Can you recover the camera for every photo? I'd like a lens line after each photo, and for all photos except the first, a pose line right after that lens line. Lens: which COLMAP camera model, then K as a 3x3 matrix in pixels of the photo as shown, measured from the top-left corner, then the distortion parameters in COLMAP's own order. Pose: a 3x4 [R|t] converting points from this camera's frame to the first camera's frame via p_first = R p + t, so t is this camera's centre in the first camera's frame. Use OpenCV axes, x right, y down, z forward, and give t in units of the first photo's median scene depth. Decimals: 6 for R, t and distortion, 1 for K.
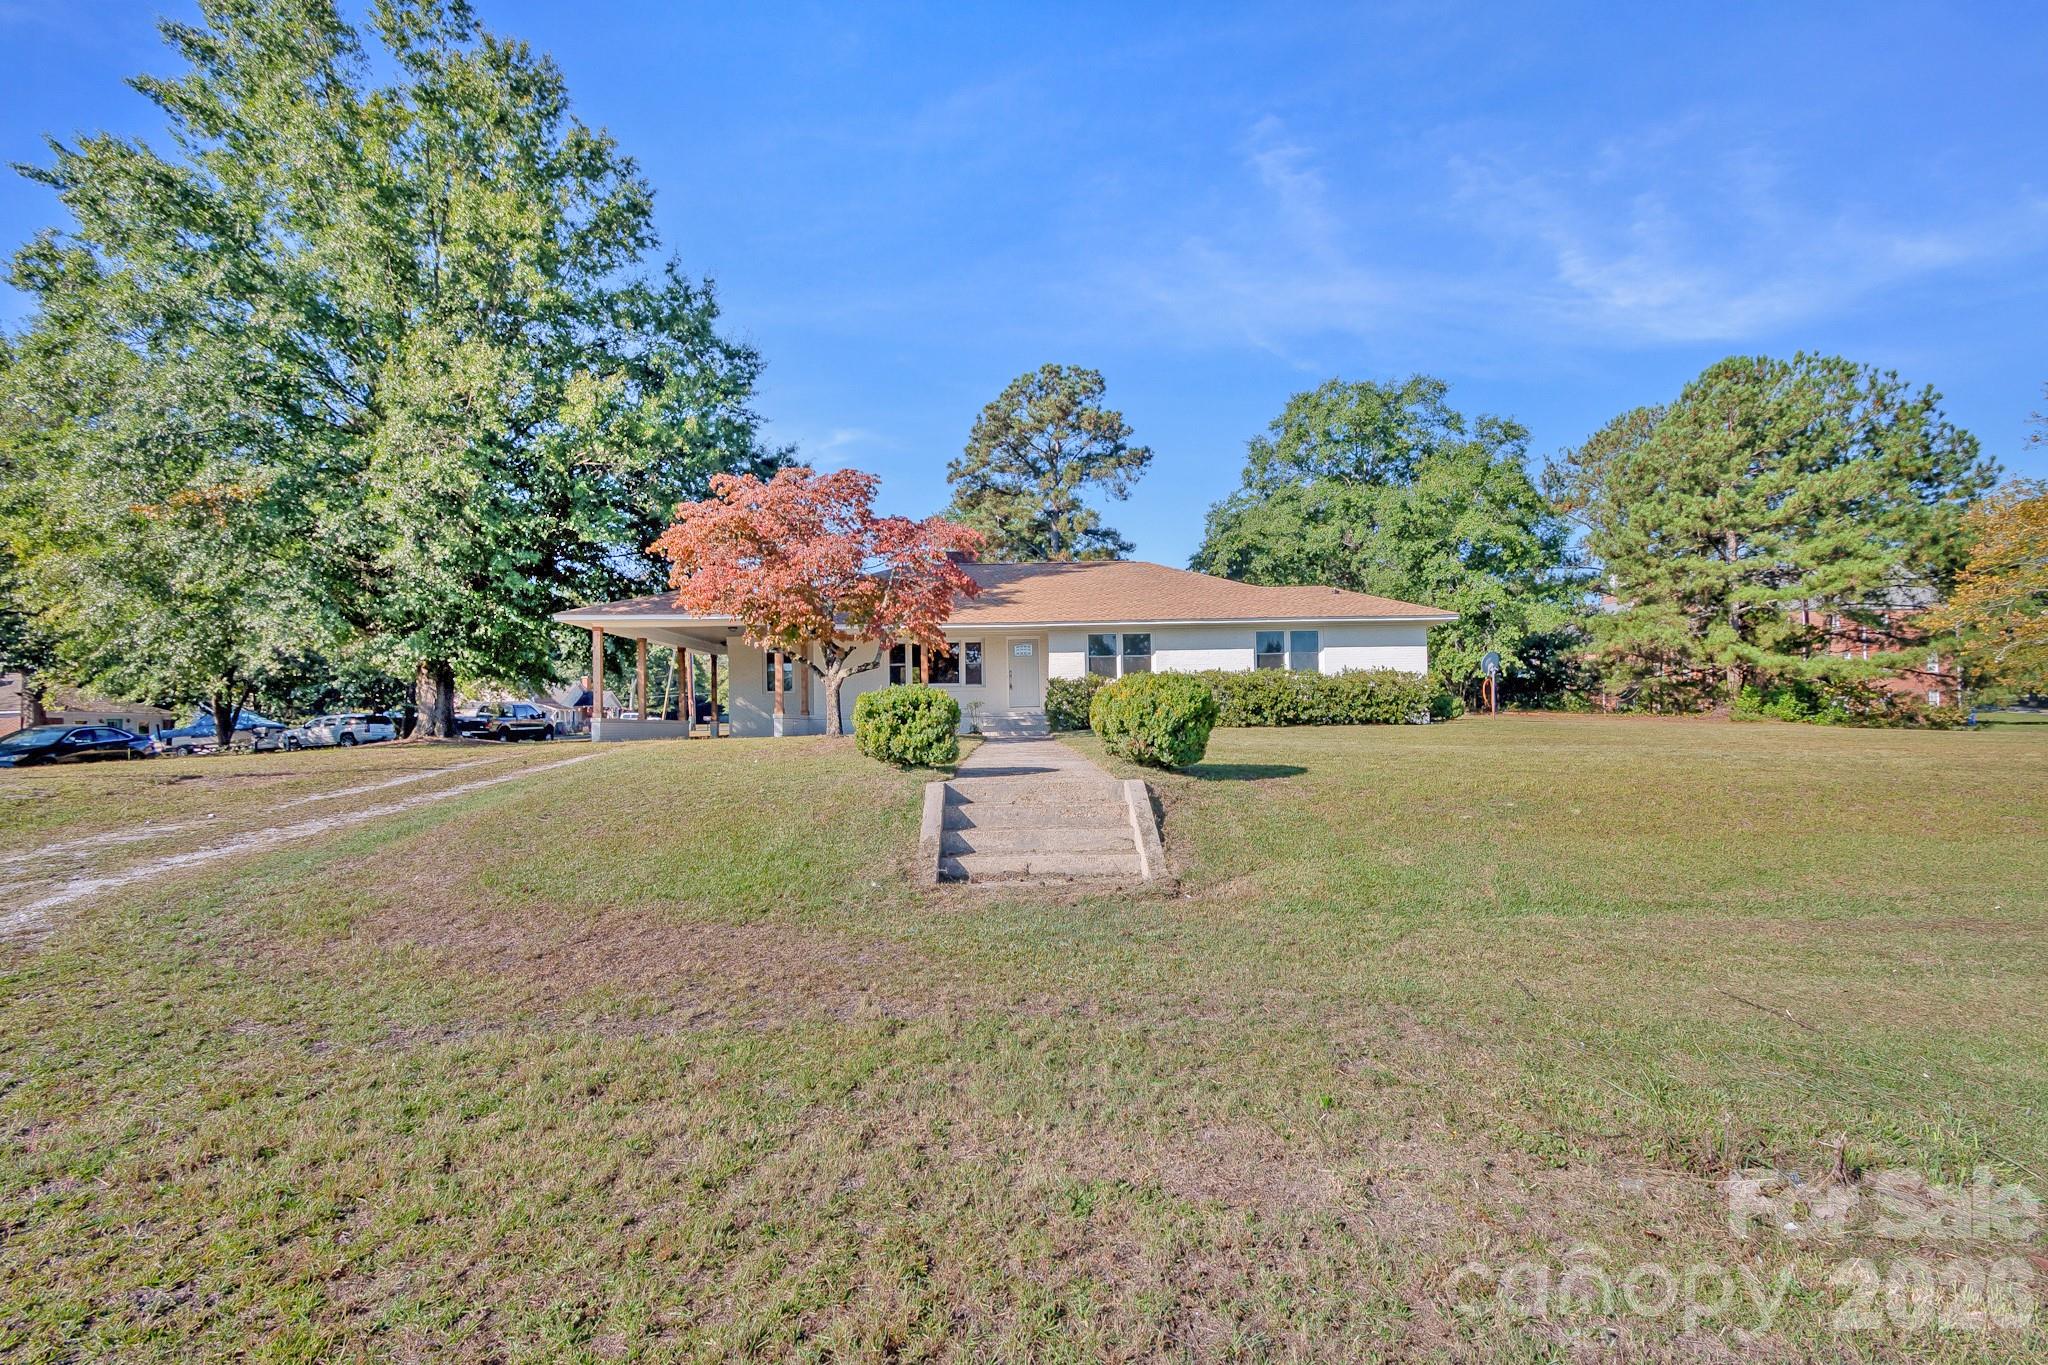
lens RADIAL K [[935.9, 0, 1023.3], [0, 935.9, 633.8], [0, 0, 1]] dist [0.003708, 0.000103]
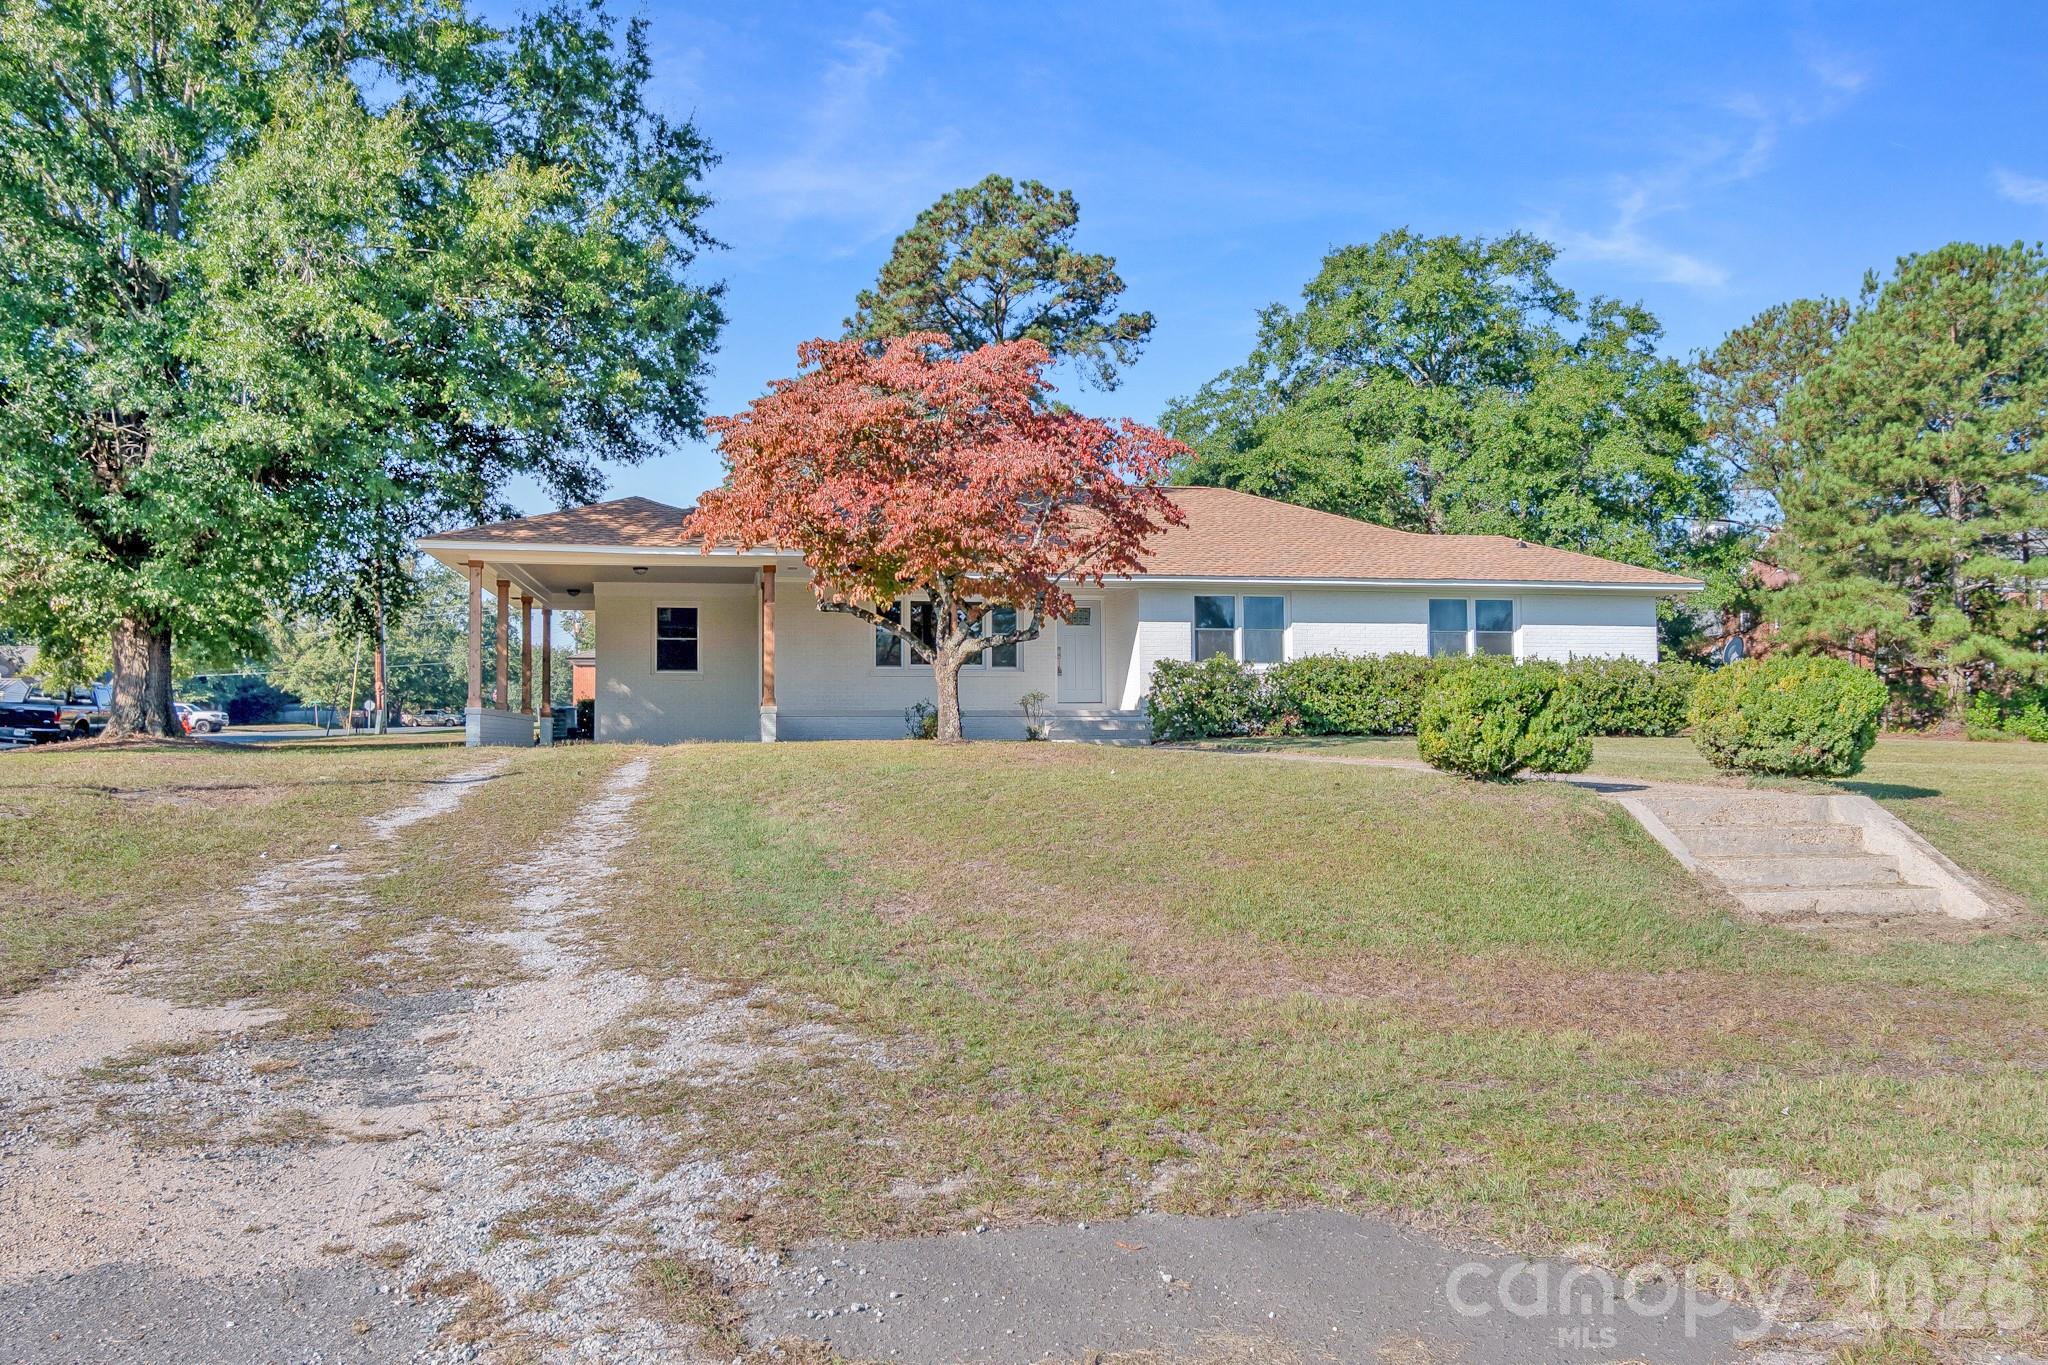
lens RADIAL K [[1492.1, 0, 997.1], [0, 1492.1, 558.6], [0, 0, 1]] dist [-0.001597, -0.000682]
pose [[0.985696, 0.034197, 0.165026, -0.172475], [-0.030713, 0.999249, -0.023620, 0.002477], [-0.165709, 0.018214, 0.986006, -0.021858]]
